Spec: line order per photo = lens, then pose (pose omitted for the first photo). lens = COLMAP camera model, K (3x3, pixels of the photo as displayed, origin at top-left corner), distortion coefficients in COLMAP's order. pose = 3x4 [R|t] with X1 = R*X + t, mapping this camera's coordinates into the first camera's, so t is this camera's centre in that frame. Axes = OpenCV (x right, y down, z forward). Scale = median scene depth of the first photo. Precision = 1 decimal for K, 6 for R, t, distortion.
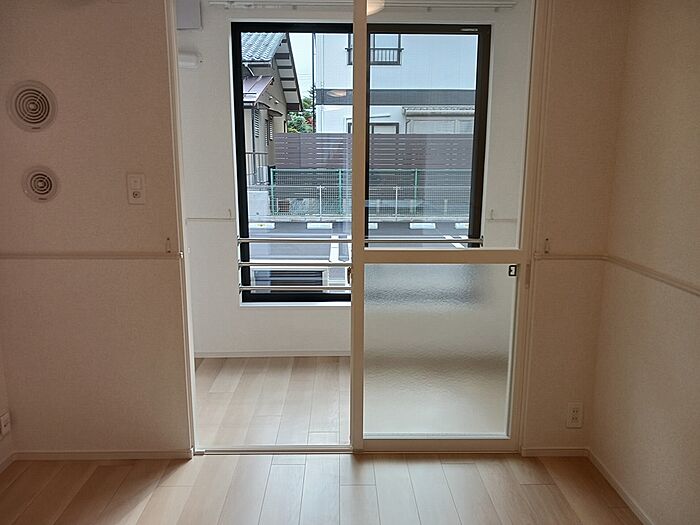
lens RADIAL K [[555.1, 0, 350.1], [0, 555.1, 267.4], [0, 0, 1]] dist [0.054889, -0.017173]
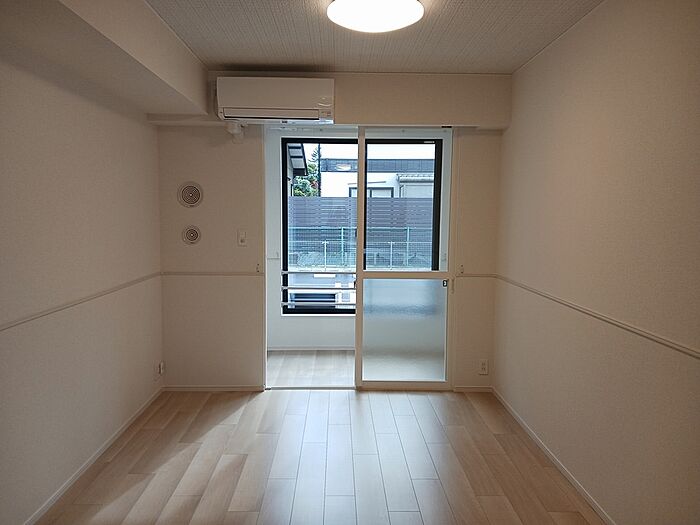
lens RADIAL K [[555.1, 0, 347.1], [0, 555.1, 259.4], [0, 0, 1]] dist [0.054889, -0.017173]
pose [[0.999981, 0.005101, -0.003528, -0.013937], [-0.005476, 0.993214, -0.116174, 0.092493], [0.002911, 0.116191, 0.993223, -0.529921]]
